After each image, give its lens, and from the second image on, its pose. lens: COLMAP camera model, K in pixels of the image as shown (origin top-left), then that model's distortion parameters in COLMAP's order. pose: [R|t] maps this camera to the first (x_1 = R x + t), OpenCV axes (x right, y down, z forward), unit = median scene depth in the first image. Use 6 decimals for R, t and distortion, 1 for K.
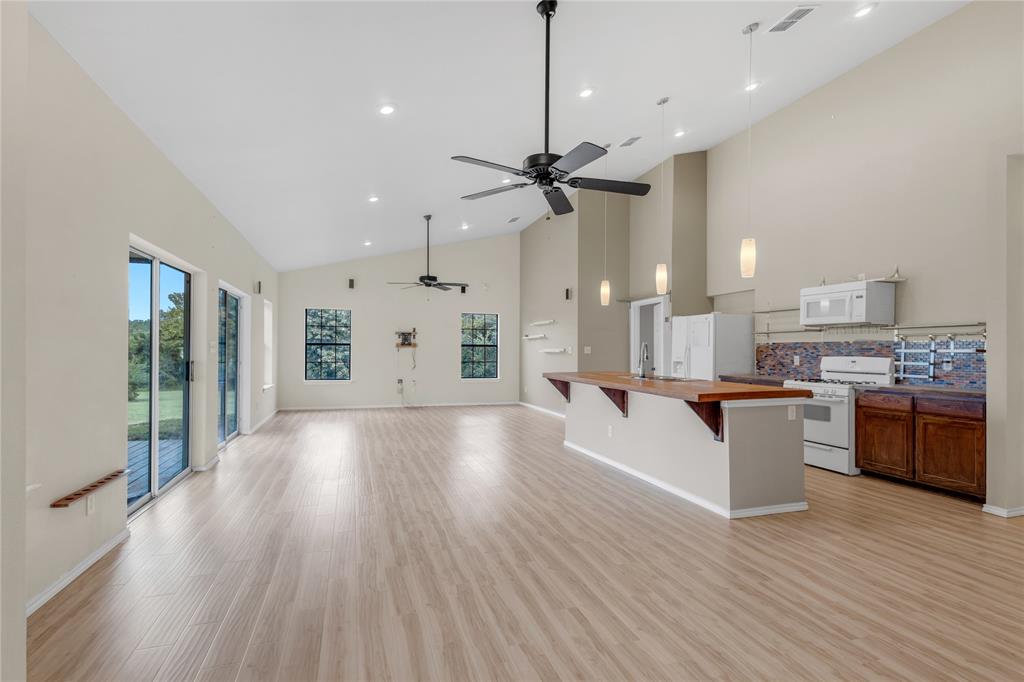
lens RADIAL K [[483.1, 0, 518.1], [0, 483.1, 348.1], [0, 0, 1]] dist [0.010536, -0.001388]
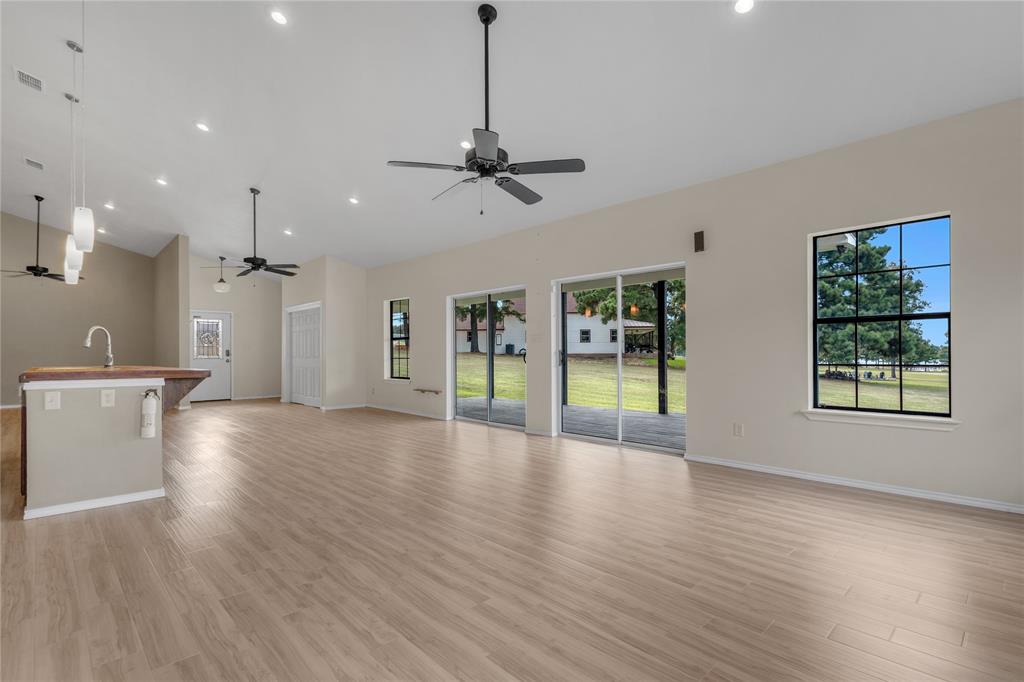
lens RADIAL K [[483.1, 0, 506.5], [0, 483.1, 349.2], [0, 0, 1]] dist [0.010536, -0.001388]
pose [[-0.909319, -0.006945, -0.416042, -0.045144], [-0.000292, 0.999871, -0.016053, 0.044311], [0.416100, -0.014475, -0.909204, 2.223040]]
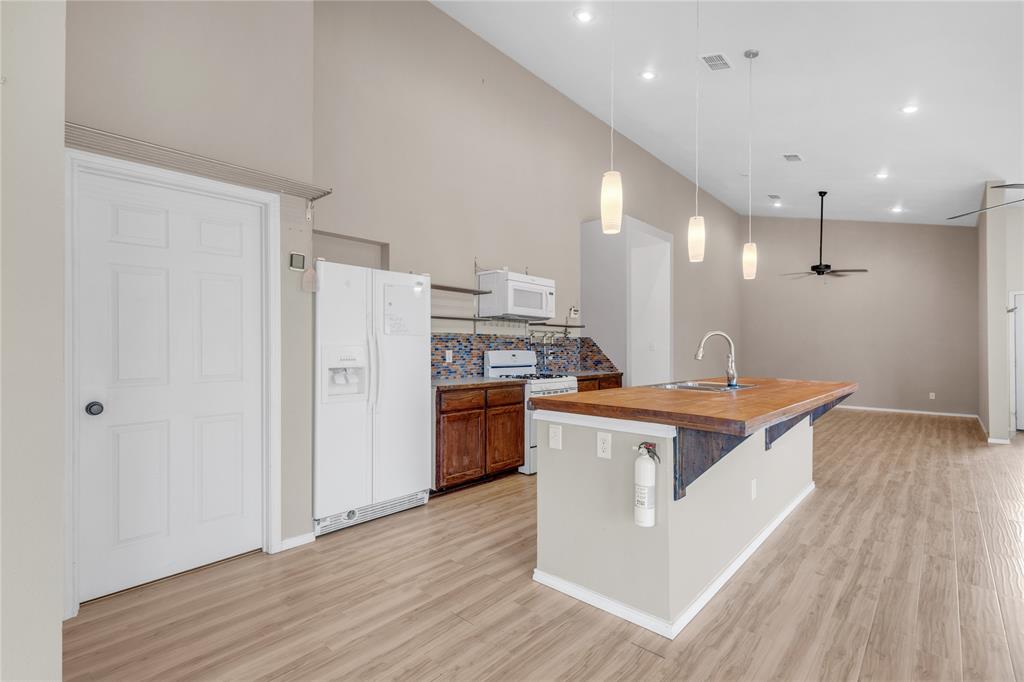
lens RADIAL K [[483.1, 0, 508.2], [0, 483.1, 341.3], [0, 0, 1]] dist [0.010536, -0.001388]
pose [[-0.490645, 0.002739, 0.871355, -0.172344], [-0.011855, 0.999882, -0.009819, 0.009860], [-0.871279, -0.015147, -0.490554, 1.653736]]
